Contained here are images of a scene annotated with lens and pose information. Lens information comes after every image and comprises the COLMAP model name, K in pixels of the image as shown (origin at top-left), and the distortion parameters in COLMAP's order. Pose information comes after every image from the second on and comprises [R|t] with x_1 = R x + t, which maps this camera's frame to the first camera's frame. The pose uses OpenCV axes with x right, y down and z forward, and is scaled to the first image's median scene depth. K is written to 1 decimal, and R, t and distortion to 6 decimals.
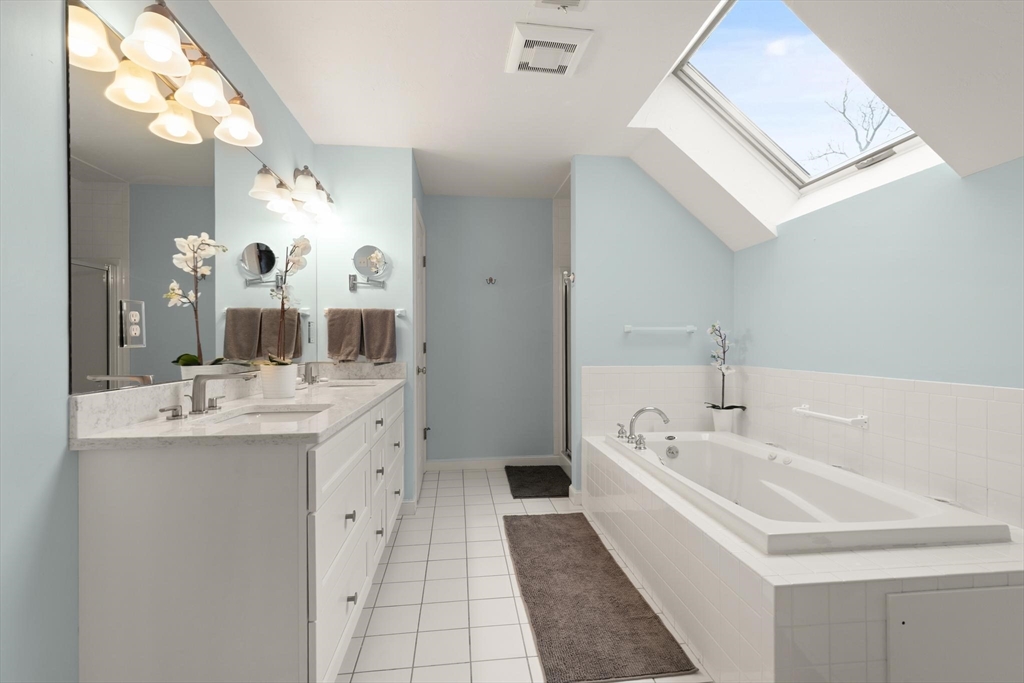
lens RADIAL K [[464.3, 0, 517.0], [0, 464.3, 341.7], [0, 0, 1]] dist [0.004490, -0.000843]
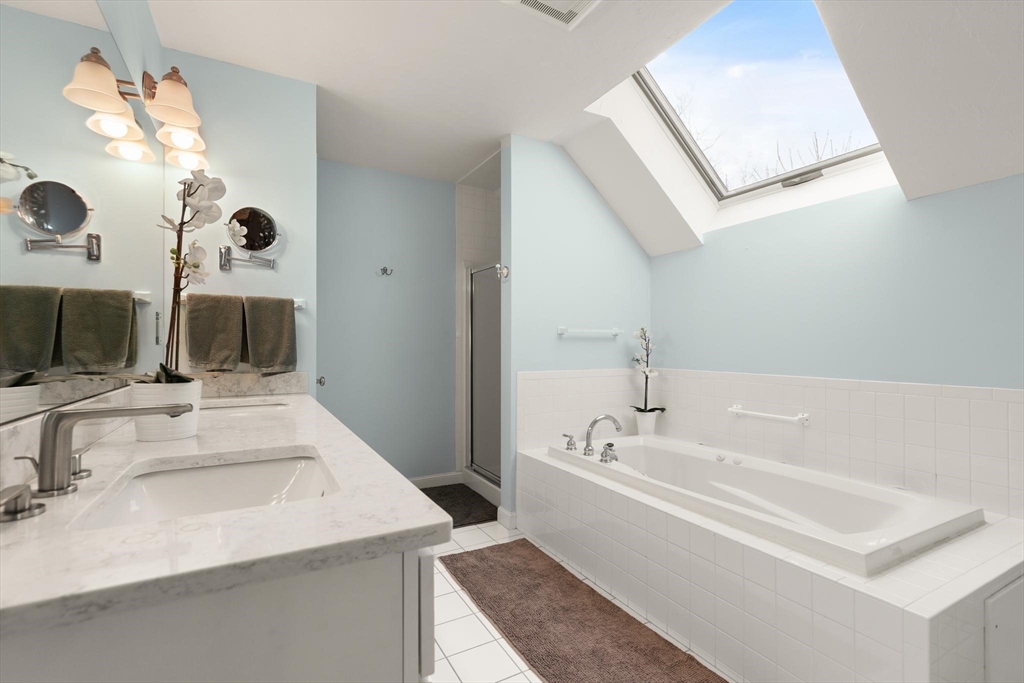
lens RADIAL K [[464.3, 0, 517.0], [0, 464.3, 341.7], [0, 0, 1]] dist [0.004490, -0.000843]
pose [[0.926038, 0.005674, 0.377387, -0.217588], [-0.003544, 0.999974, -0.006338, 0.000942], [-0.377413, 0.004531, 0.926034, 0.195488]]
